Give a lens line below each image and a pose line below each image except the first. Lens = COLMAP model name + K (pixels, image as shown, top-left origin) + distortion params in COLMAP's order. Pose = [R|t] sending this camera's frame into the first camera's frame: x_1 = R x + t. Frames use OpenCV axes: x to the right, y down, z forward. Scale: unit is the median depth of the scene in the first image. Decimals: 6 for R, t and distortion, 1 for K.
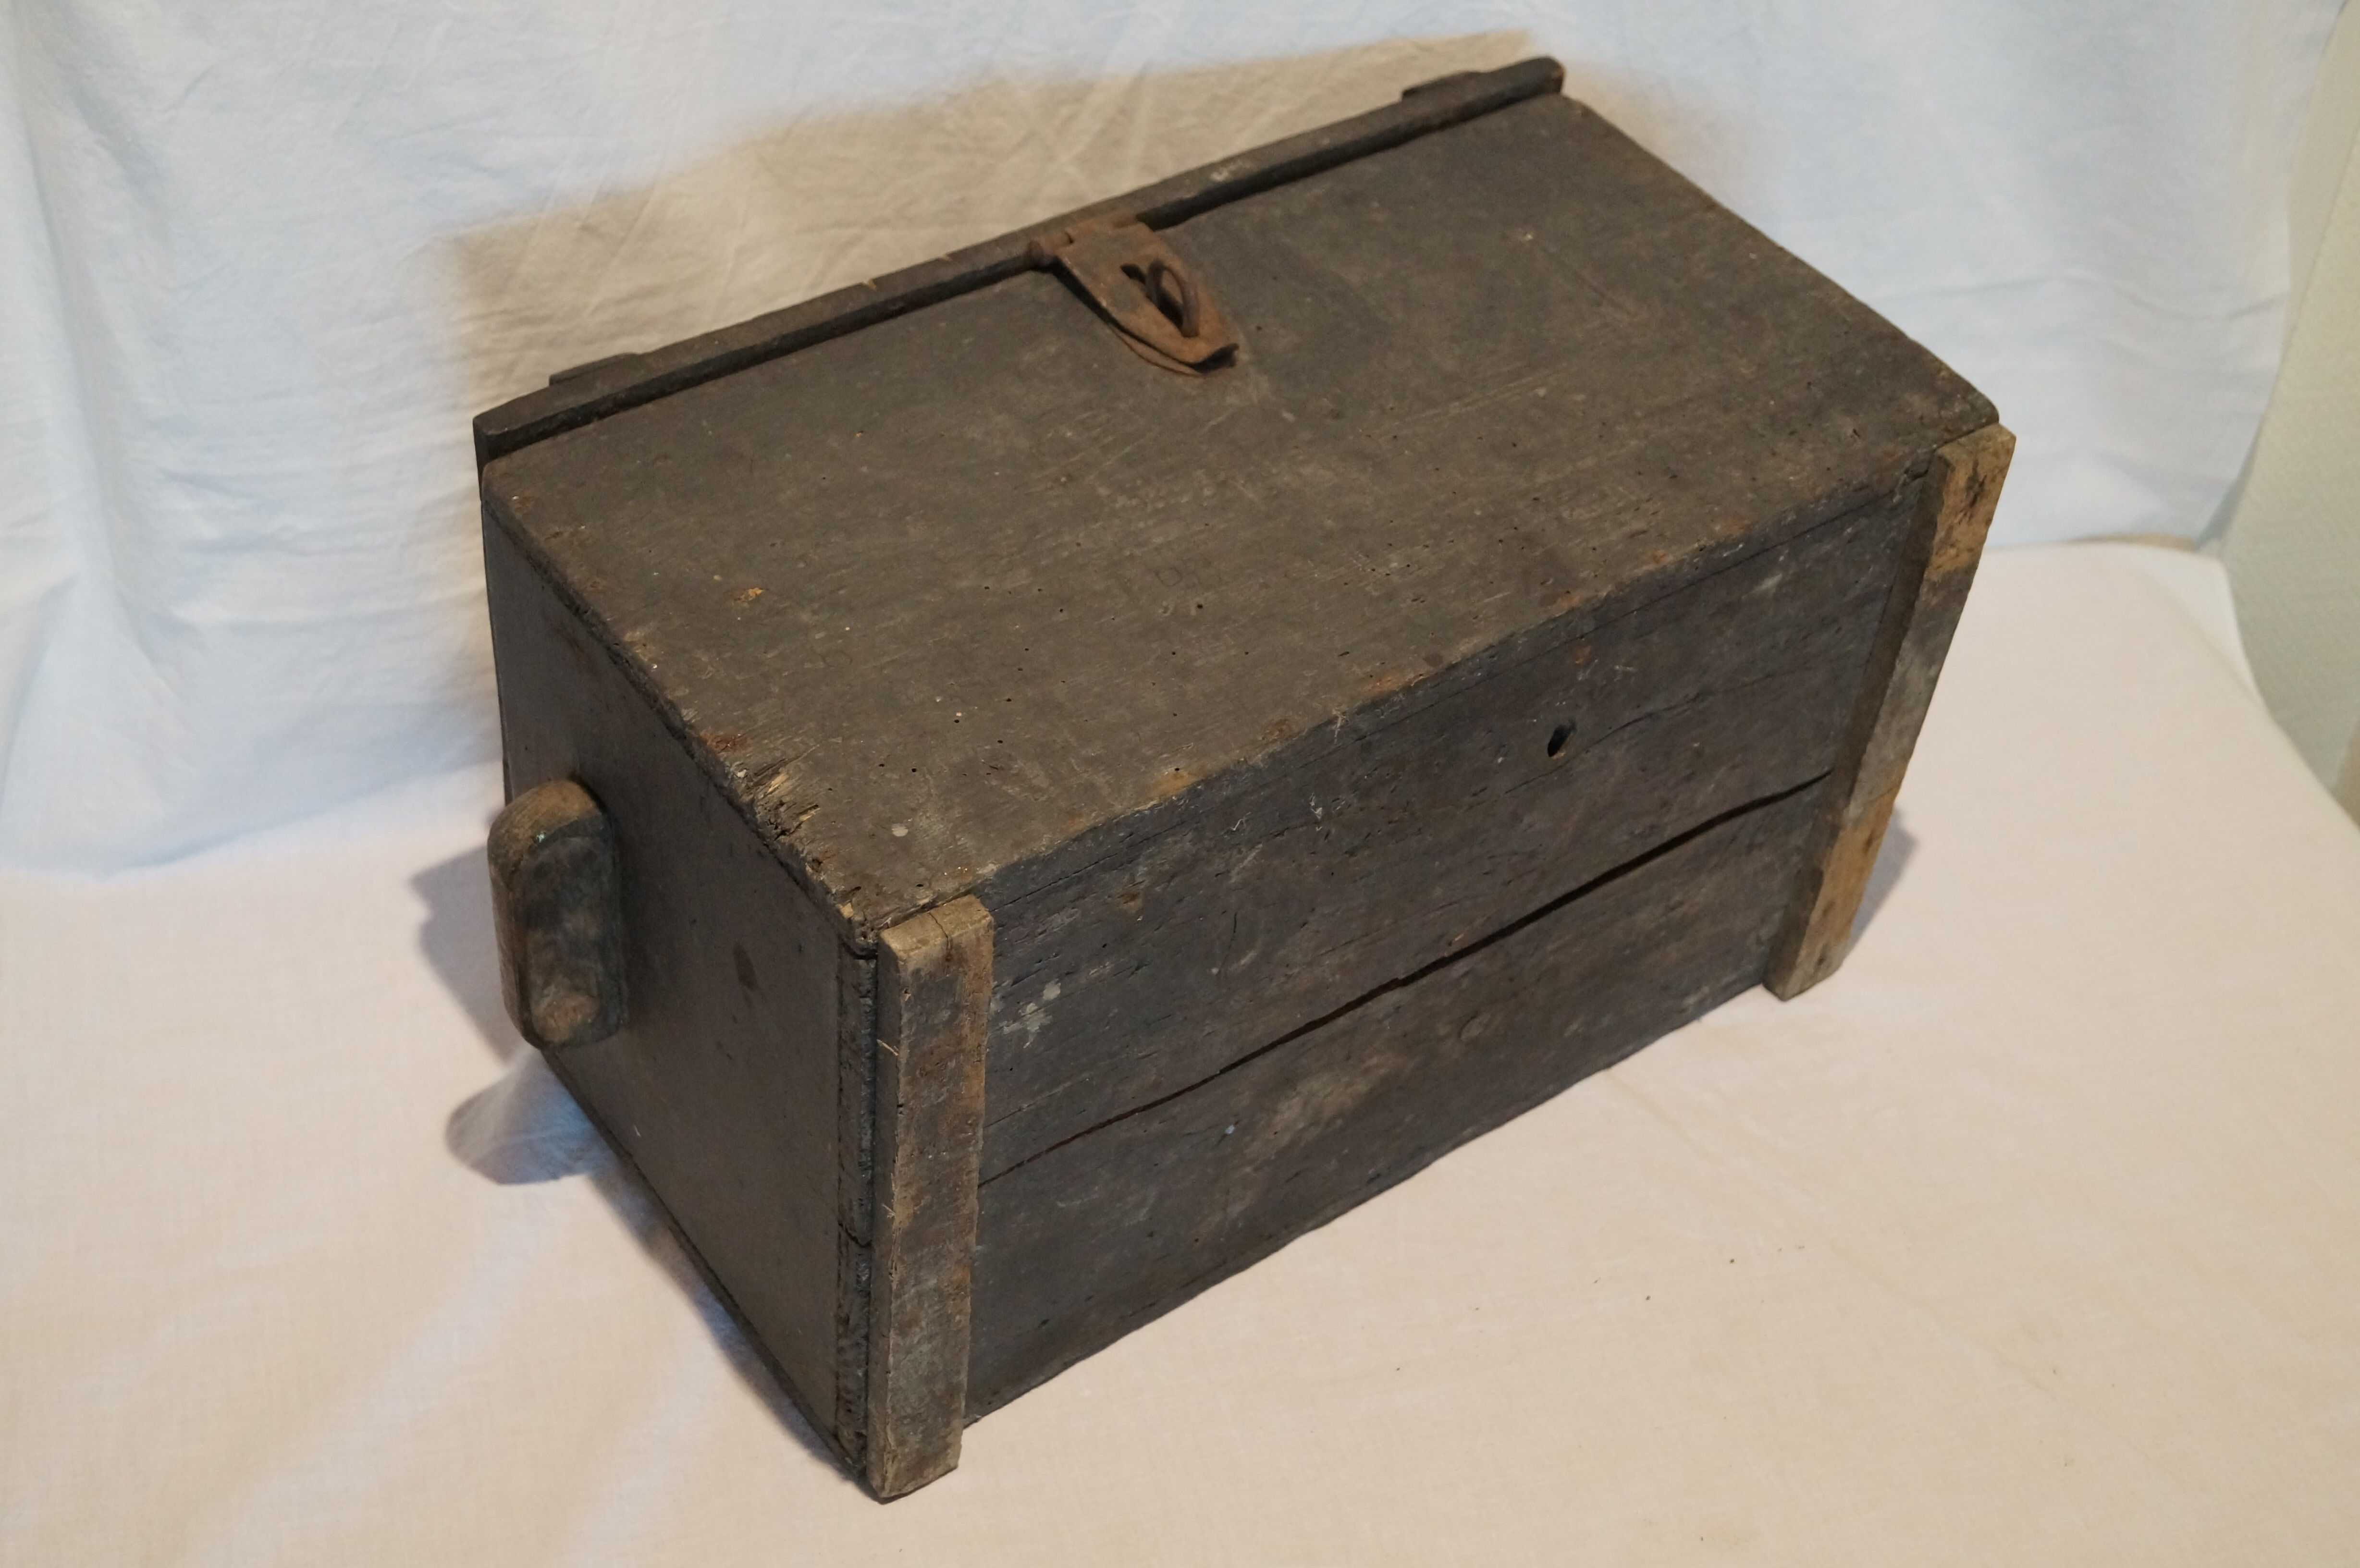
lens RADIAL K [[2944.9, 0, 1180.0], [0, 2944.9, 784.0], [0, 0, 1]] dist [-0.005511, -0.026771]
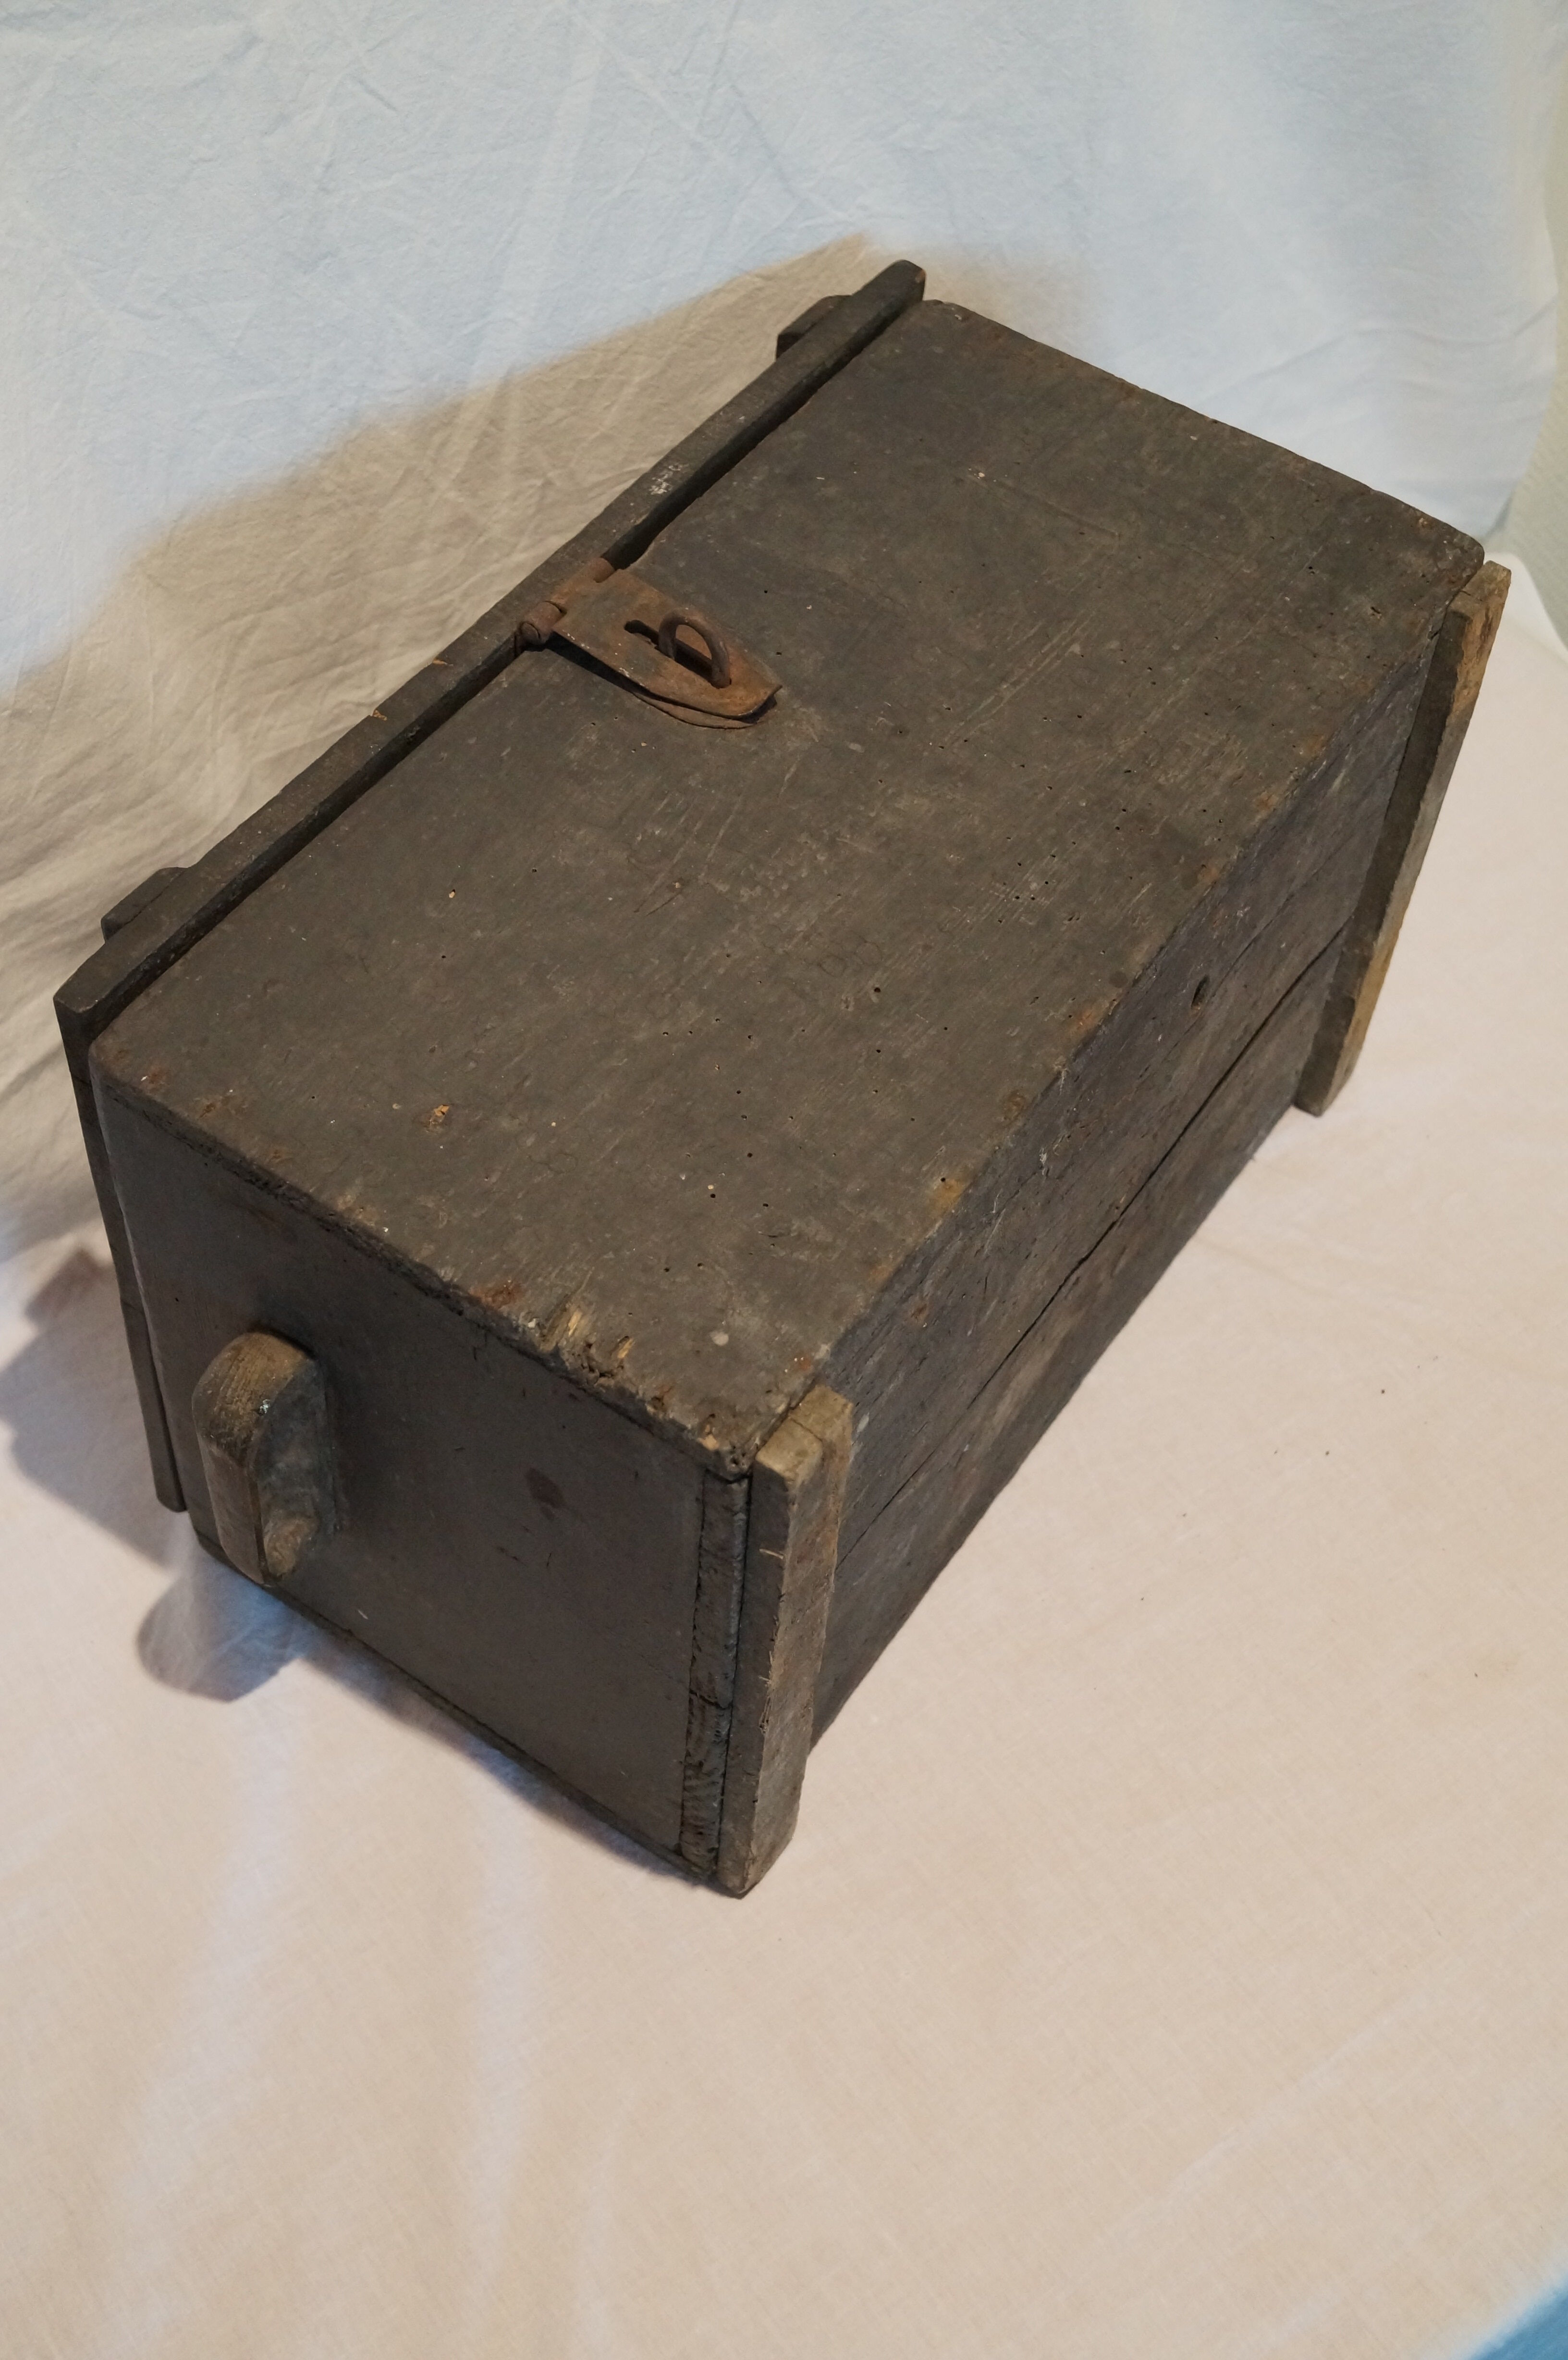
lens RADIAL K [[2774.3, 0, 784.0], [0, 2774.3, 1180.0], [0, 0, 1]] dist [-0.017089, 0.003679]
pose [[0.942498, -0.286344, 0.172351, -0.179465], [0.254642, 0.949255, 0.184589, -0.161224], [-0.216461, -0.130087, 0.967586, 0.105536]]
